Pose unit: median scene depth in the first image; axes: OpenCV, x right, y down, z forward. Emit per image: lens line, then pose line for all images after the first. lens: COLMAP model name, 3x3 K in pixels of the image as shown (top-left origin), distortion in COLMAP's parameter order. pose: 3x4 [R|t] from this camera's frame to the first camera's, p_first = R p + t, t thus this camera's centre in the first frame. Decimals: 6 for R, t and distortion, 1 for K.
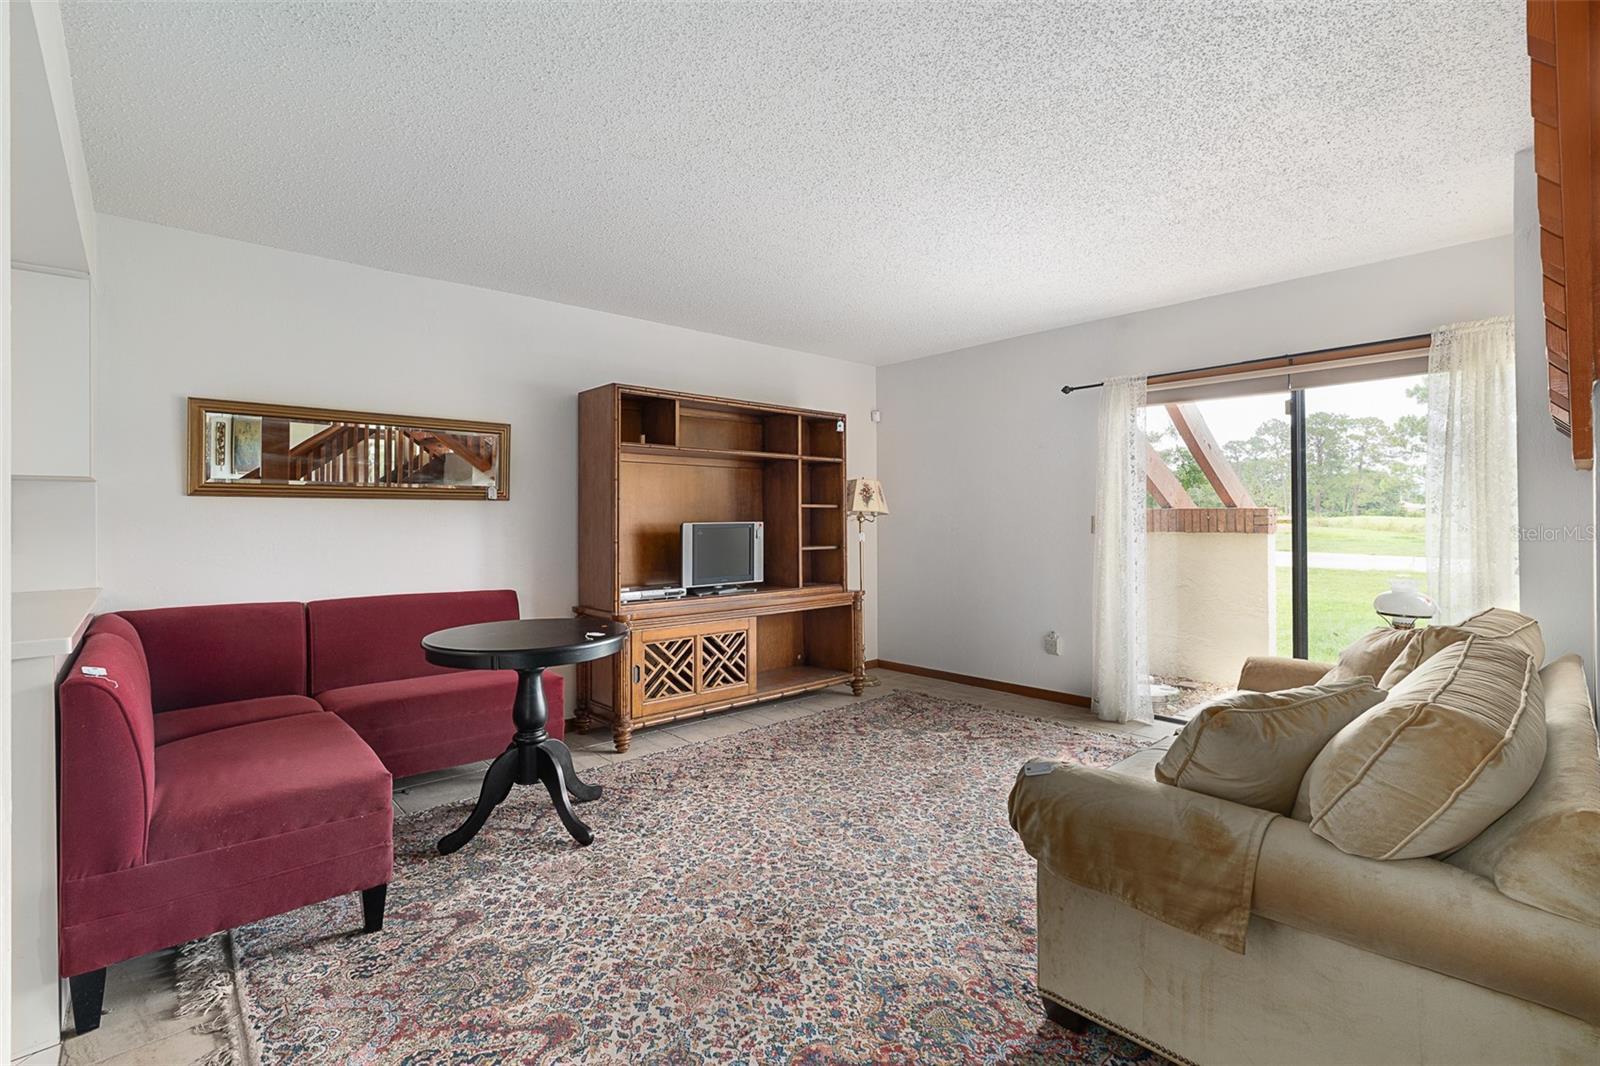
lens RADIAL K [[724.3, 0, 808.1], [0, 724.3, 525.3], [0, 0, 1]] dist [-0.001128, 0.000117]
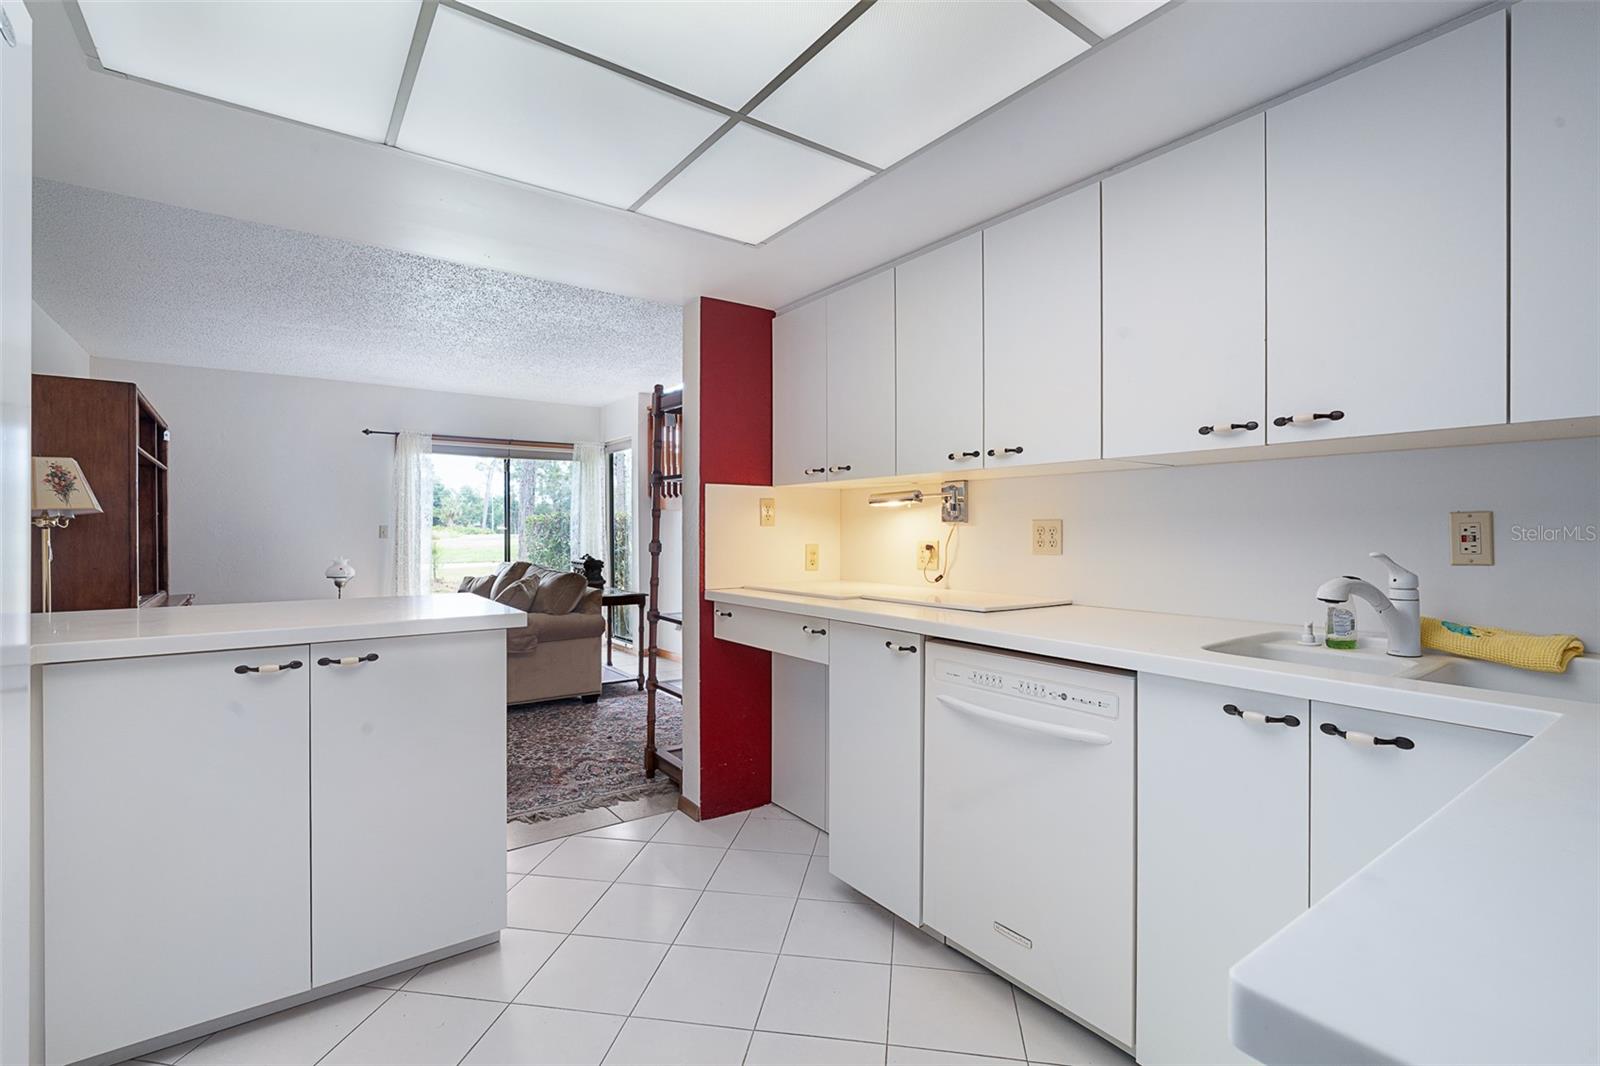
lens RADIAL K [[724.3, 0, 808.1], [0, 724.3, 525.3], [0, 0, 1]] dist [-0.001128, 0.000117]
pose [[0.104314, 0.005357, 0.994530, -1.275888], [0.013431, 0.999887, -0.006795, 0.012130], [-0.994454, 0.014067, 0.104230, 0.052922]]
